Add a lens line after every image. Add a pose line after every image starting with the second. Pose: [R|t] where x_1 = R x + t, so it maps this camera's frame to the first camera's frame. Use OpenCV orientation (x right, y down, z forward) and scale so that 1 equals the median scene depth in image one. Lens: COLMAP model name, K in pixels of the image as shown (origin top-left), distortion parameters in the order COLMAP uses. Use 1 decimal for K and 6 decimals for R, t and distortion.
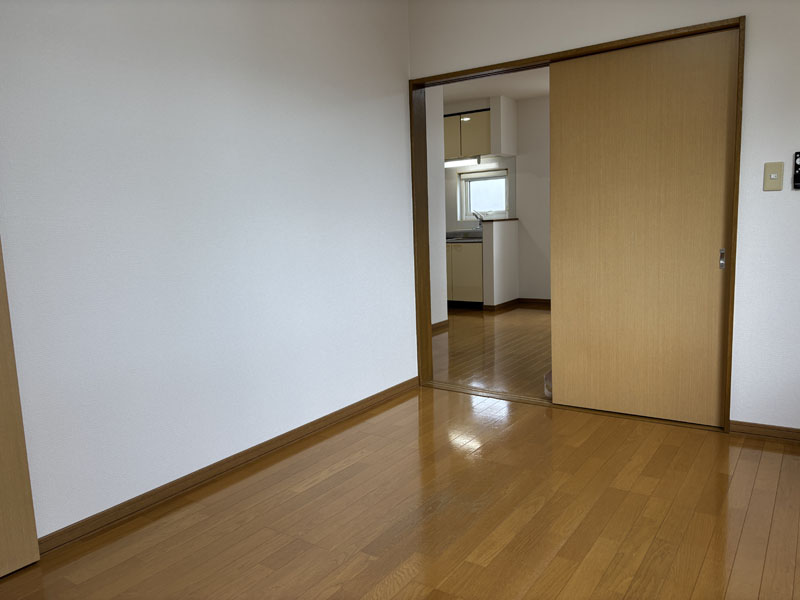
lens RADIAL K [[601.4, 0, 380.5], [0, 601.4, 311.3], [0, 0, 1]] dist [0.016017, -0.017585]
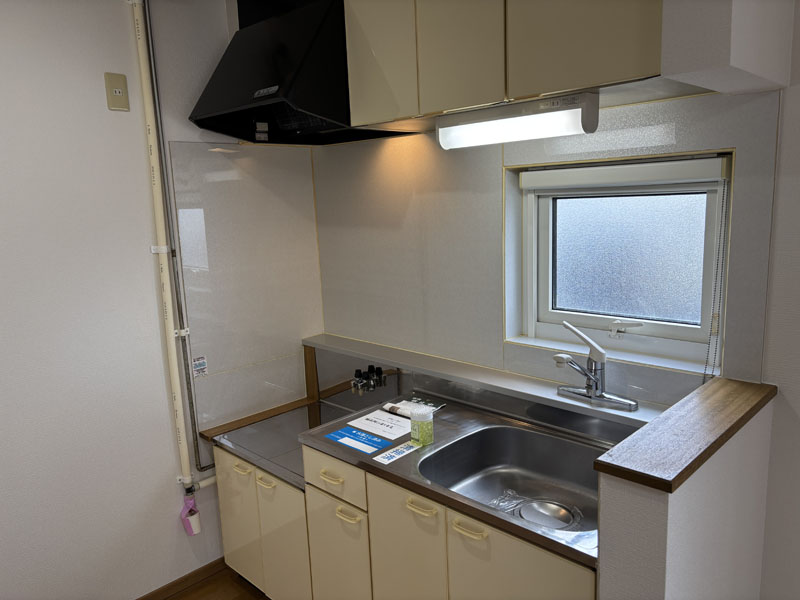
lens RADIAL K [[601.4, 0, 403.8], [0, 601.4, 297.0], [0, 0, 1]] dist [0.016017, -0.017585]
pose [[0.990294, 0.027978, -0.136140, 0.125960], [-0.025326, 0.999455, 0.021178, -0.185623], [0.136659, -0.017524, 0.990463, 0.765136]]
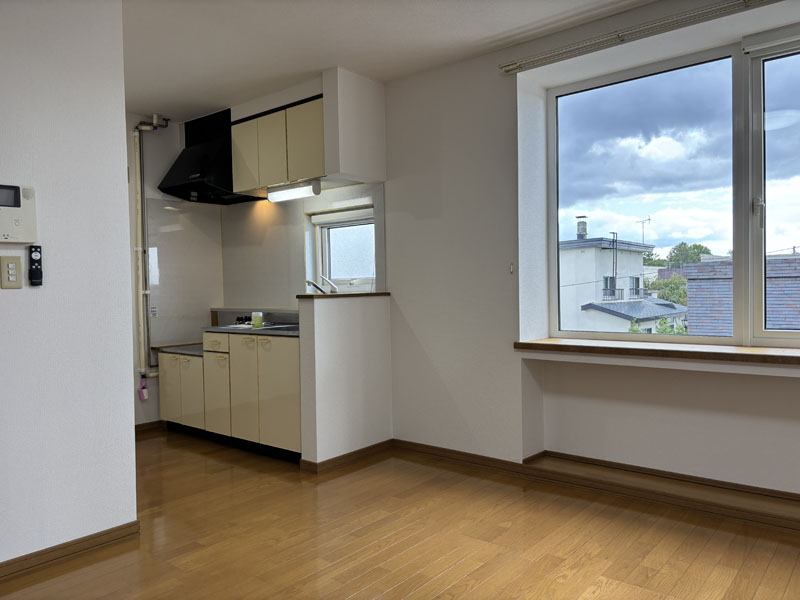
lens RADIAL K [[601.4, 0, 399.7], [0, 601.4, 298.3], [0, 0, 1]] dist [0.016017, -0.017585]
pose [[0.998202, 0.026848, -0.053593, 0.264546], [-0.033702, 0.990757, -0.131392, -0.077493], [0.049570, 0.132962, 0.989881, 0.456746]]
